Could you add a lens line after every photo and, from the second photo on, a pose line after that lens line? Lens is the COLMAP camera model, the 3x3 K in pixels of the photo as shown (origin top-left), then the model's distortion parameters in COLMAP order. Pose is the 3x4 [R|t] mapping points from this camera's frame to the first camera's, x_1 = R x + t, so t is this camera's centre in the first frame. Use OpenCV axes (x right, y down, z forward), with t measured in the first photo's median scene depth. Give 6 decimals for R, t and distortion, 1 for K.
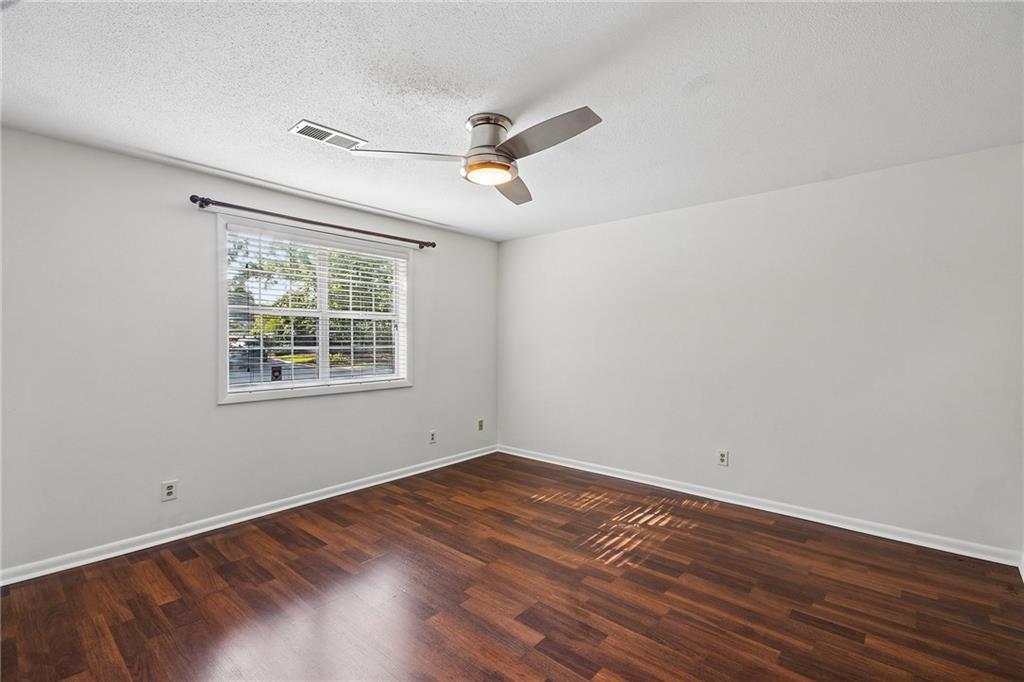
lens RADIAL K [[452.8, 0, 514.3], [0, 452.8, 335.6], [0, 0, 1]] dist [0.019430, 0.000141]
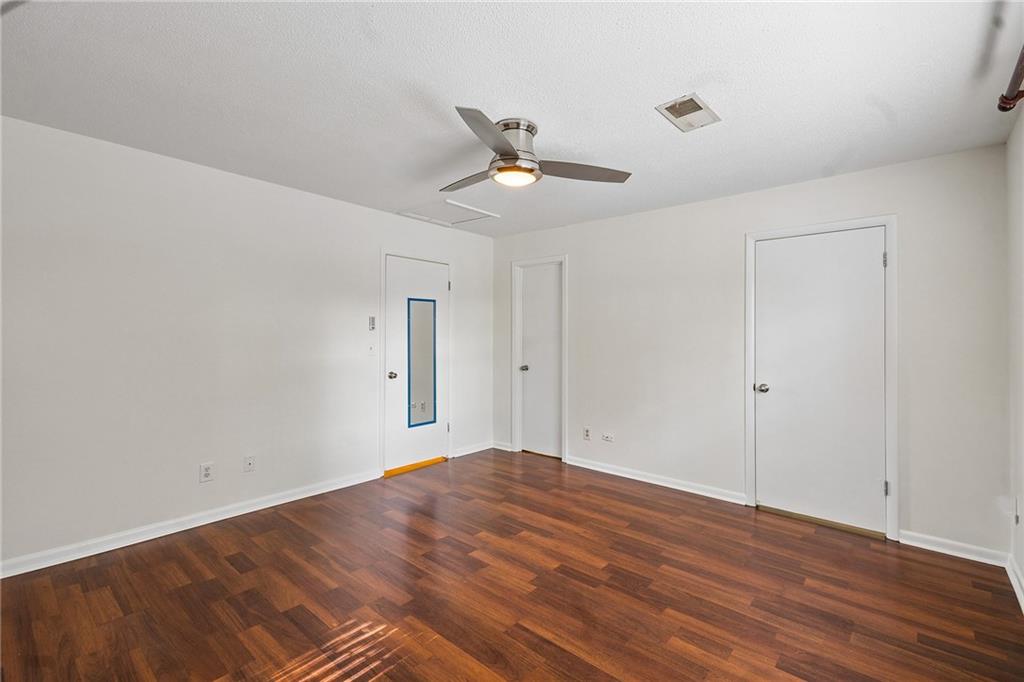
lens RADIAL K [[452.8, 0, 514.3], [0, 452.8, 335.6], [0, 0, 1]] dist [0.019430, 0.000141]
pose [[-0.999960, -0.008925, 0.000411, -0.053992], [-0.008928, 0.999937, -0.006818, 0.011425], [-0.000350, -0.006821, -0.999977, 1.943364]]
